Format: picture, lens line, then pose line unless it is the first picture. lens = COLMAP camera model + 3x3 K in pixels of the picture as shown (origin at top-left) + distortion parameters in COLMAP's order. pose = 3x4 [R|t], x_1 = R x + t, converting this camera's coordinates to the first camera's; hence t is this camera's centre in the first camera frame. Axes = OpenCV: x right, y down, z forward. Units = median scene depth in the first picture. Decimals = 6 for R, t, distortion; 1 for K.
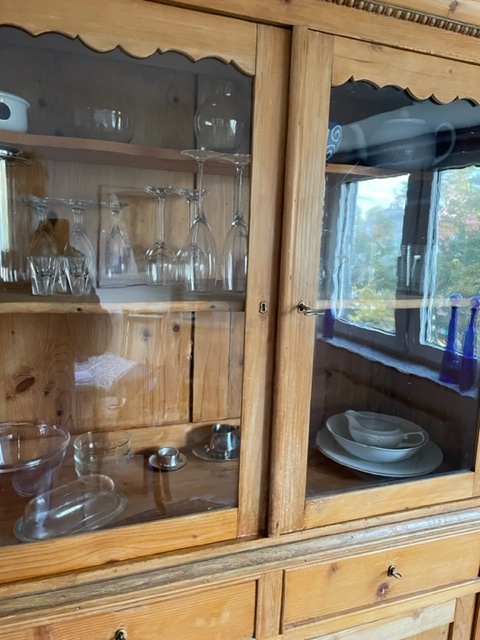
lens RADIAL K [[456.6, 0, 240.3], [0, 456.6, 319.6], [0, 0, 1]] dist [0.010114, -0.034428]
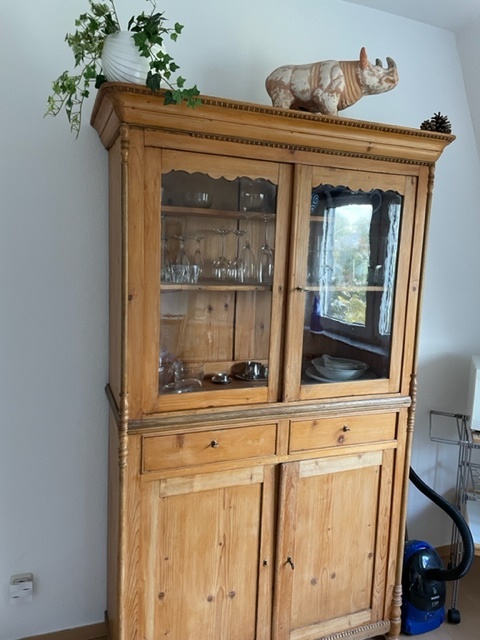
lens RADIAL K [[456.6, 0, 233.7], [0, 456.6, 314.7], [0, 0, 1]] dist [0.010114, -0.034428]
pose [[0.999908, 0.000642, 0.013522, -0.182789], [-0.000213, 0.999499, -0.031660, 0.149402], [-0.013536, 0.031654, 0.999407, -1.040386]]
